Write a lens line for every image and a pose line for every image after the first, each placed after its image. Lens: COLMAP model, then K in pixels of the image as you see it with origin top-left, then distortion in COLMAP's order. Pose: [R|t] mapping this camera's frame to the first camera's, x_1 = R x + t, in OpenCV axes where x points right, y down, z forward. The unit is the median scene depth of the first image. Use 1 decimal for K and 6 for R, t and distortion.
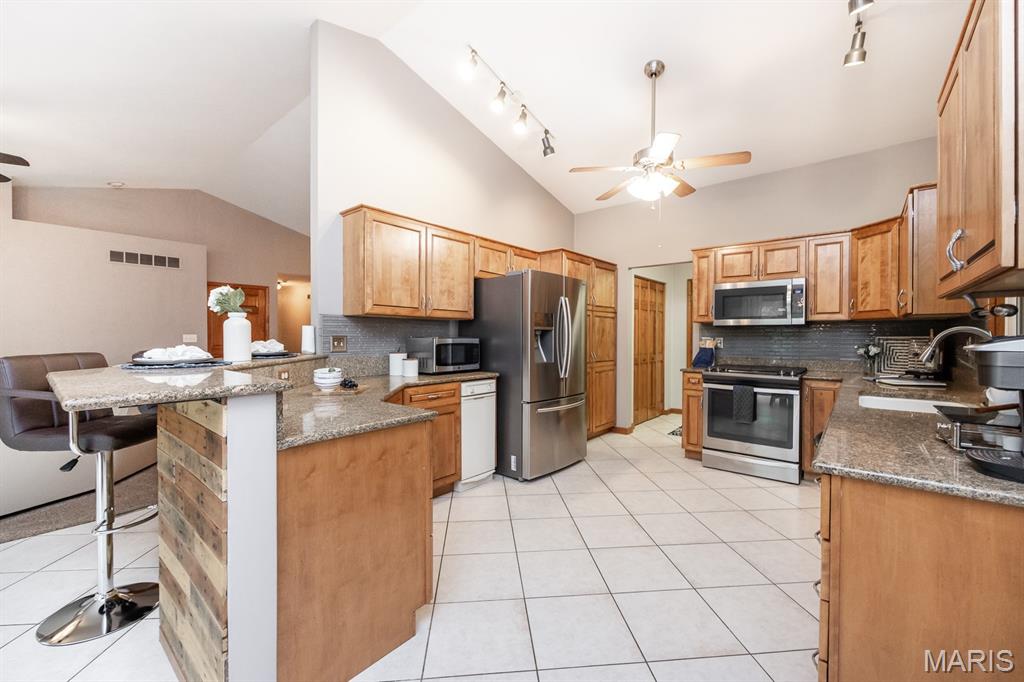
lens RADIAL K [[407.9, 0, 508.5], [0, 407.9, 338.1], [0, 0, 1]] dist [0.009618, -0.002131]
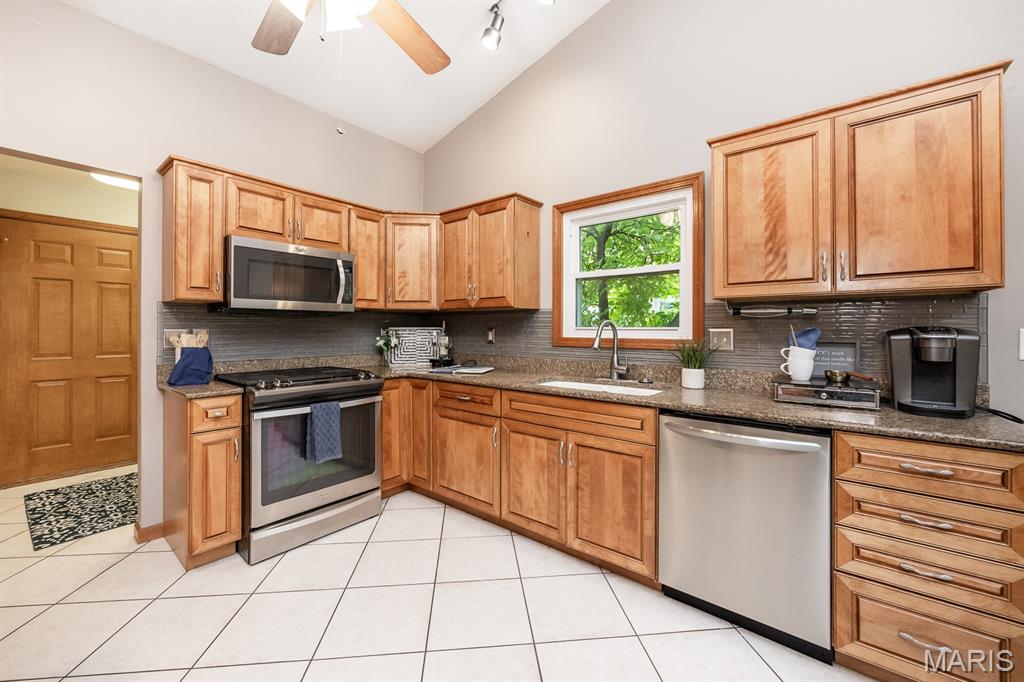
lens RADIAL K [[407.9, 0, 499.4], [0, 407.9, 327.2], [0, 0, 1]] dist [0.009618, -0.002131]
pose [[-0.010923, 0.006054, 0.999922, -0.077442], [0.004709, 0.999971, -0.006003, 0.001522], [-0.999929, 0.004643, -0.010951, 0.730344]]
